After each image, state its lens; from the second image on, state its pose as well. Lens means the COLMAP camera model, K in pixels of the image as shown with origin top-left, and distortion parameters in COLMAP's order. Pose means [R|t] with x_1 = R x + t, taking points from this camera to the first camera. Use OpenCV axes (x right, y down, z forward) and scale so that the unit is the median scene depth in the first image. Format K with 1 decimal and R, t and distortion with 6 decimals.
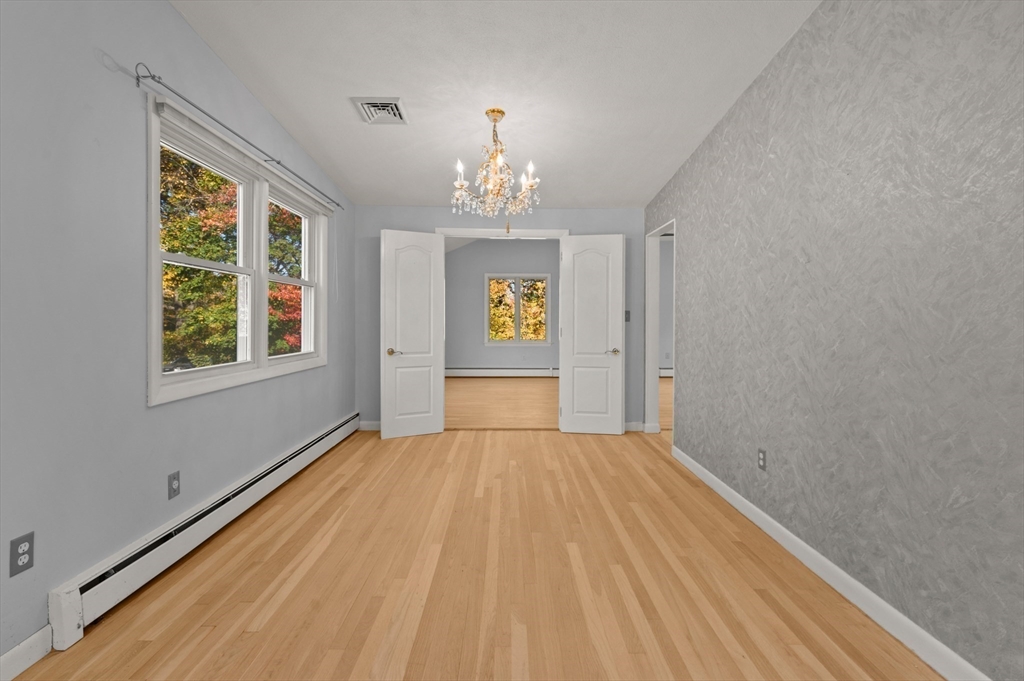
lens RADIAL K [[469.8, 0, 505.1], [0, 469.8, 325.9], [0, 0, 1]] dist [0.001200, -0.000902]
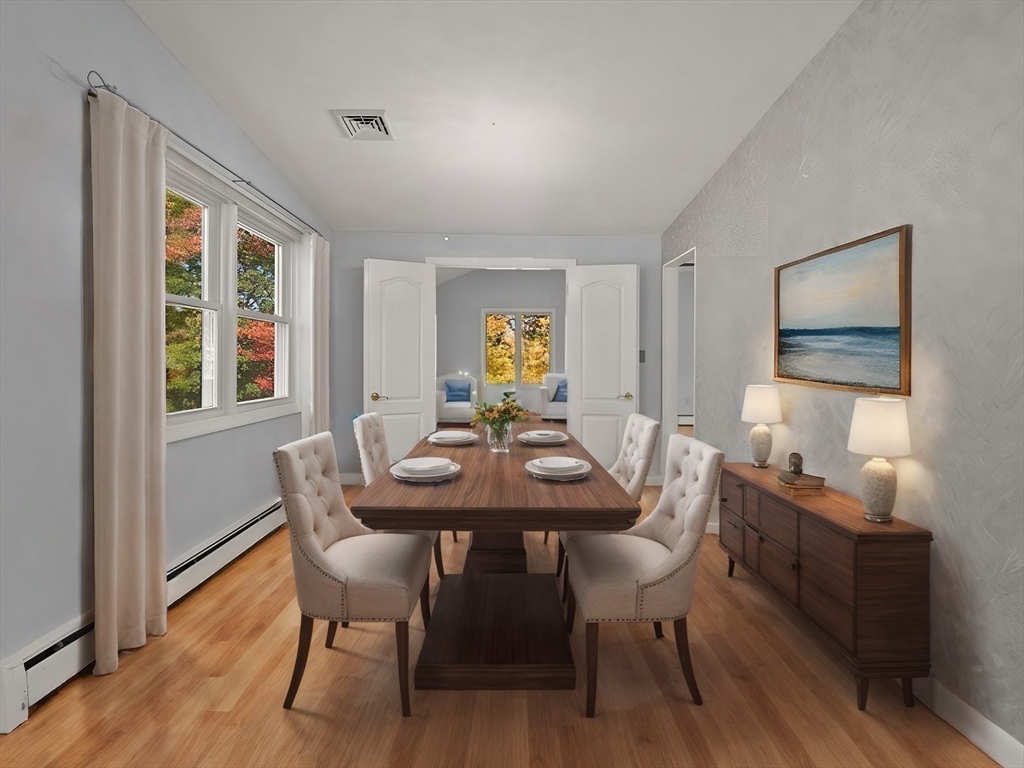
lens RADIAL K [[825.4, 0, 511.9], [0, 825.4, 378.5], [0, 0, 1]] dist [0.011214, 0.004092]
pose [[0.999956, -0.000257, 0.009388, -0.000105], [0.000162, 0.999949, 0.010117, 0.005057], [-0.009390, -0.010115, 0.999905, -0.563941]]
